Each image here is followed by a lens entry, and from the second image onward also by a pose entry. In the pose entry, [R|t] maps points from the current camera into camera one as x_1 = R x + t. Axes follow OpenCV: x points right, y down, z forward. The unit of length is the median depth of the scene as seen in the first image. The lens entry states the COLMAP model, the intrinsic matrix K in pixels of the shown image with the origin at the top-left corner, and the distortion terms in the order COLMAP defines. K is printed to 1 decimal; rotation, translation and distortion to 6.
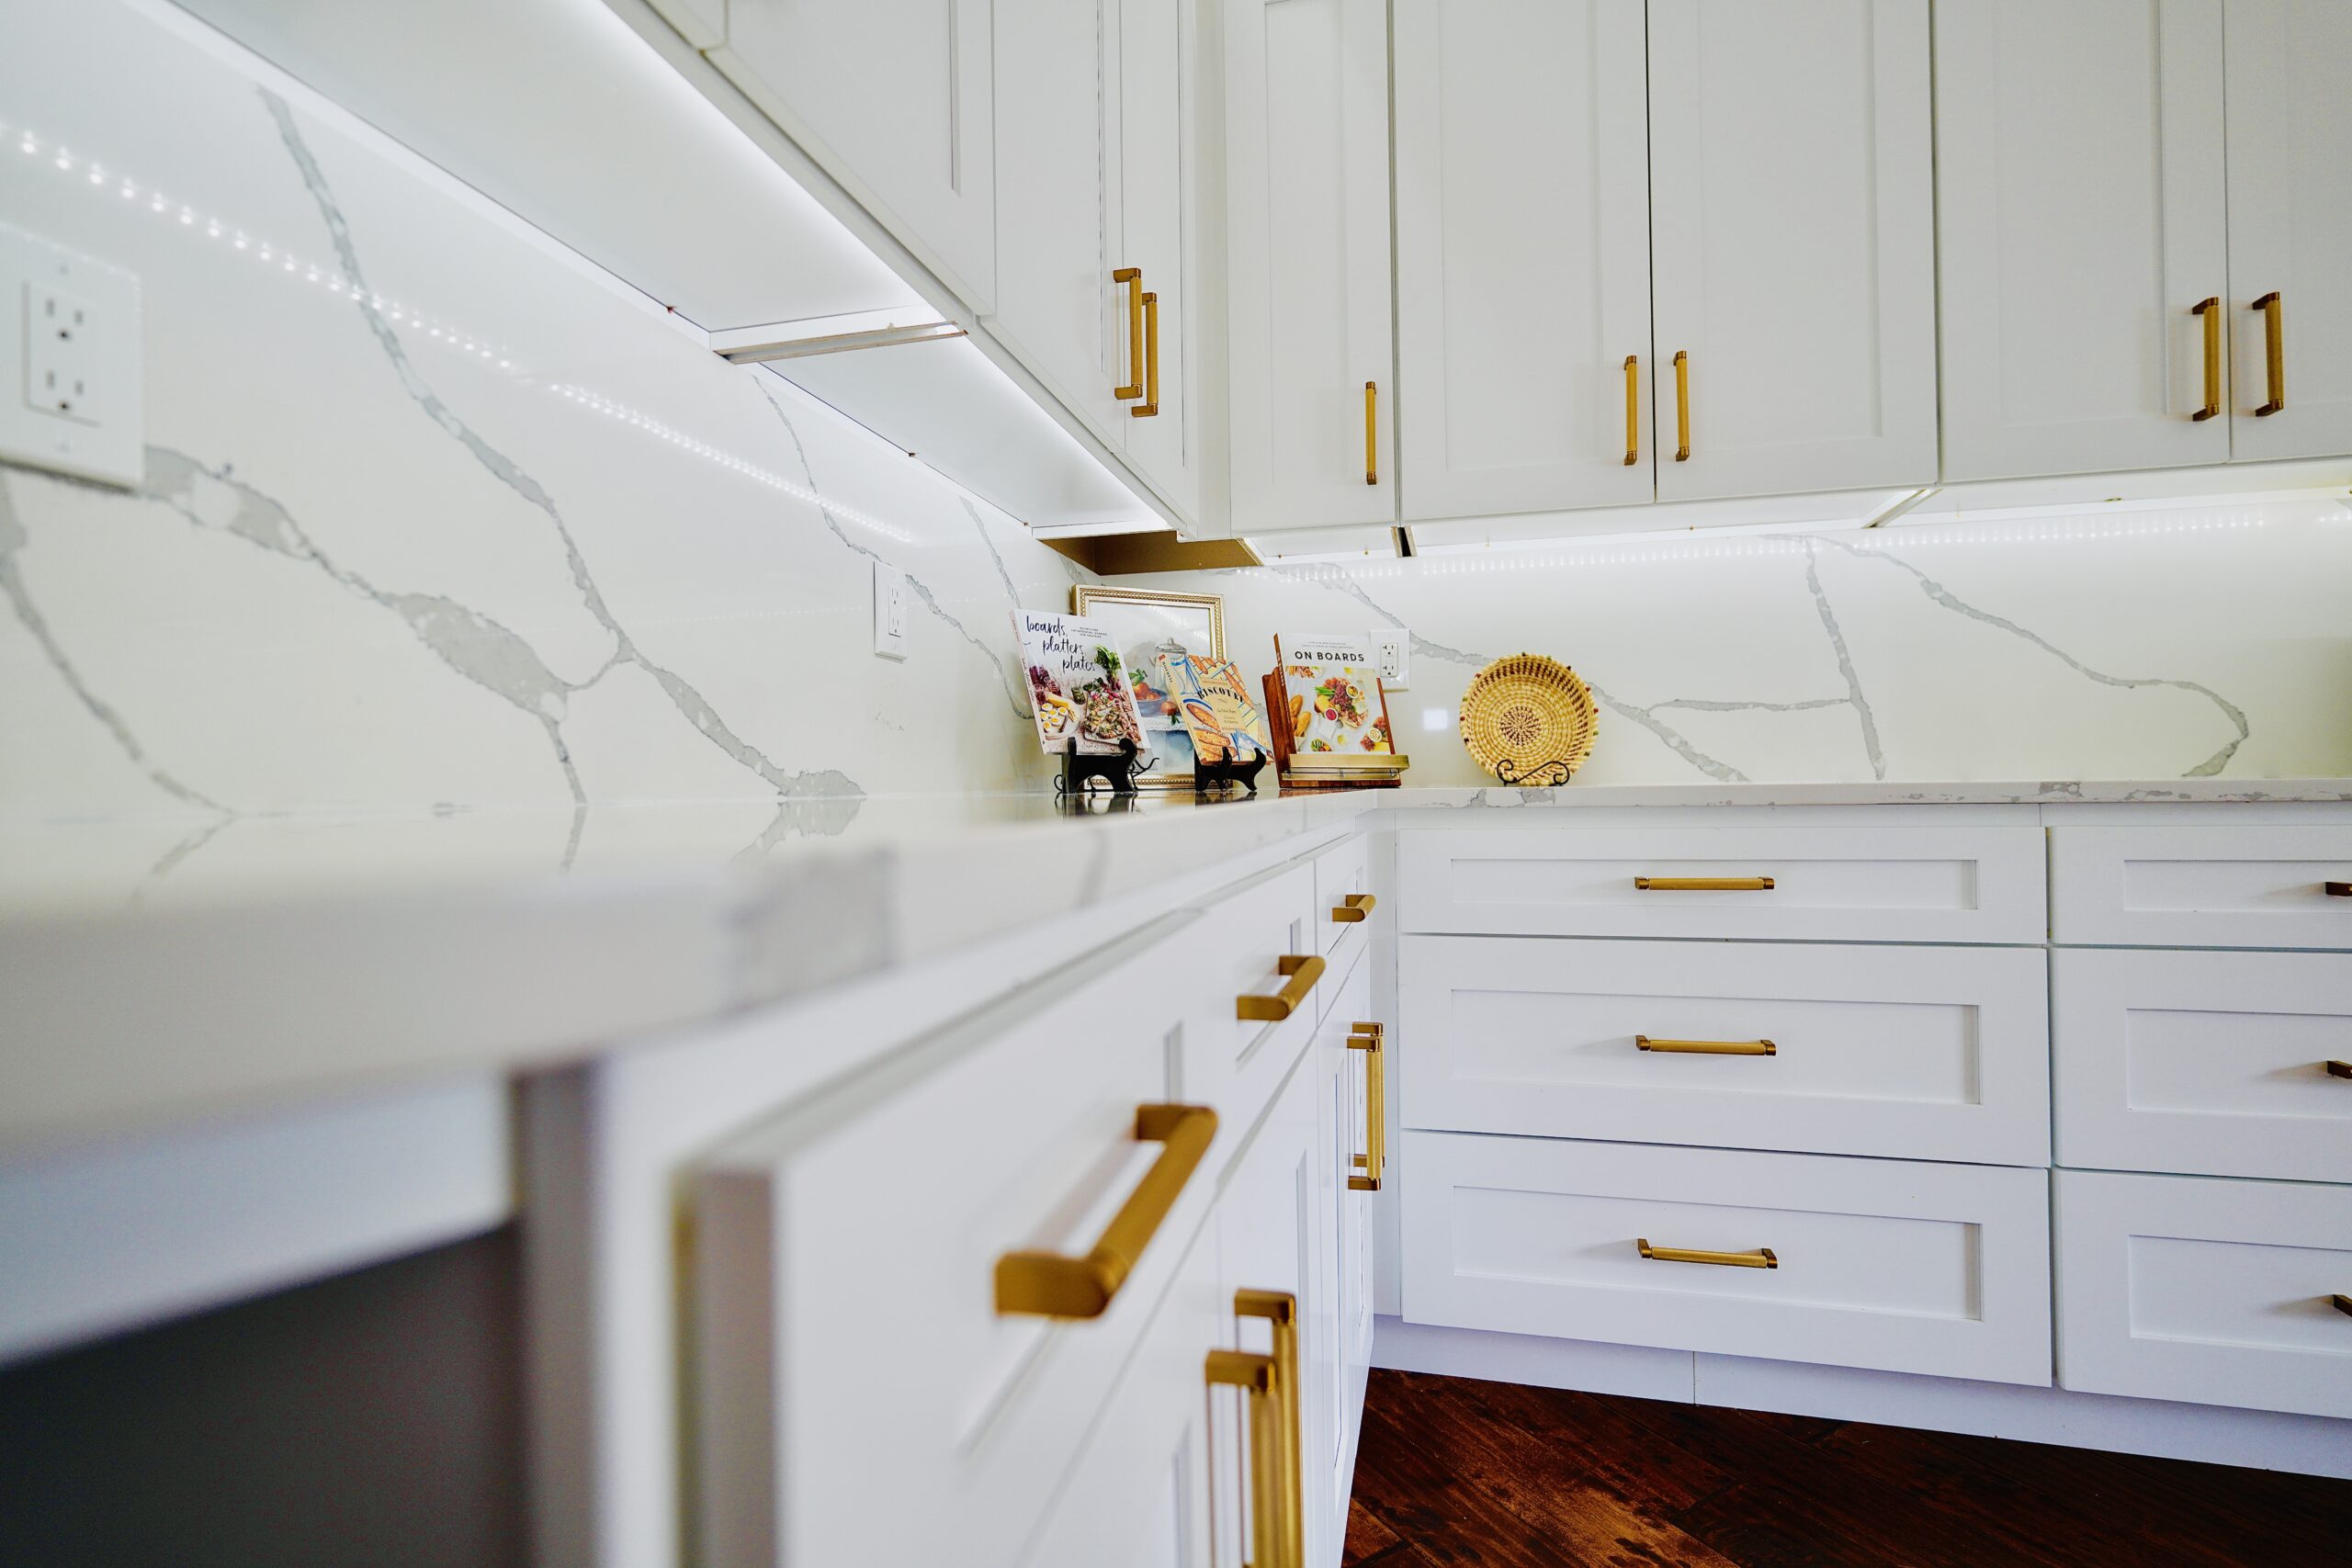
lens RADIAL K [[1156.3, 0, 1170.0], [0, 1156.3, 782.3], [0, 0, 1]] dist [0.002271, 0.000255]
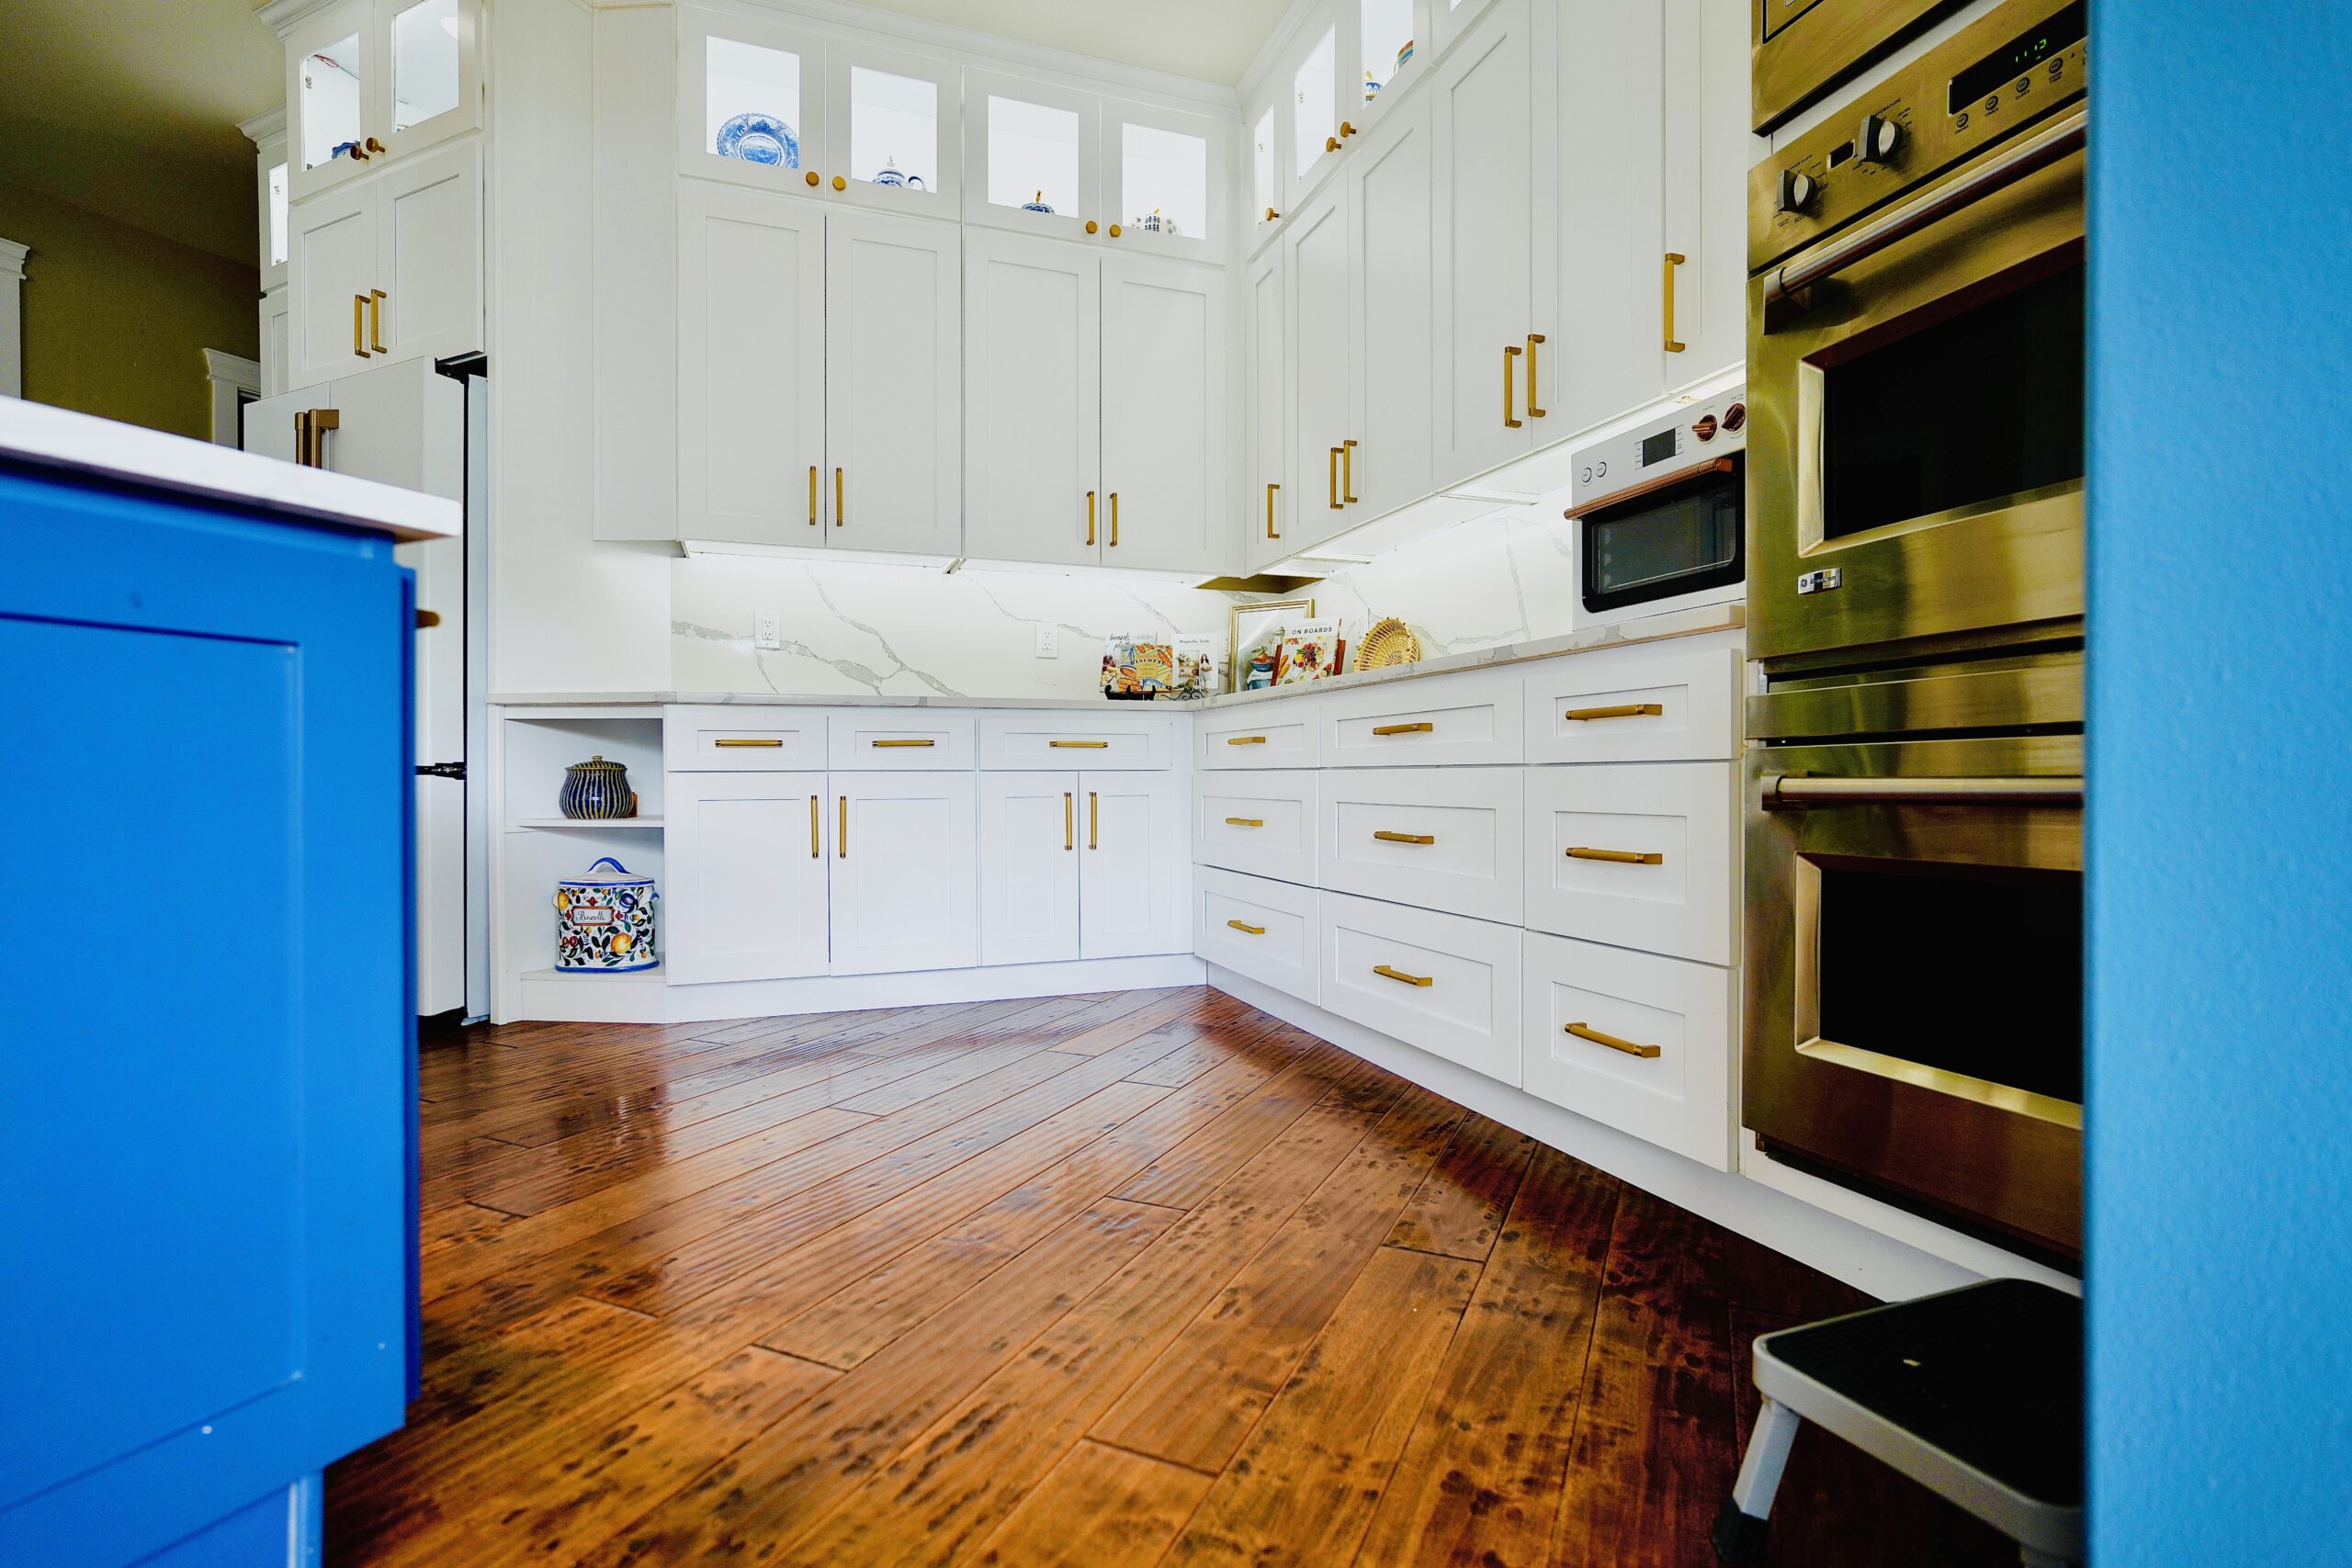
lens RADIAL K [[1156.3, 0, 1182.4], [0, 1156.3, 782.8], [0, 0, 1]] dist [0.002271, 0.000255]
pose [[0.547351, 0.013762, -0.836790, 1.546343], [0.000909, 0.999854, 0.017038, 0.095130], [0.836903, -0.010087, 0.547258, -0.141451]]
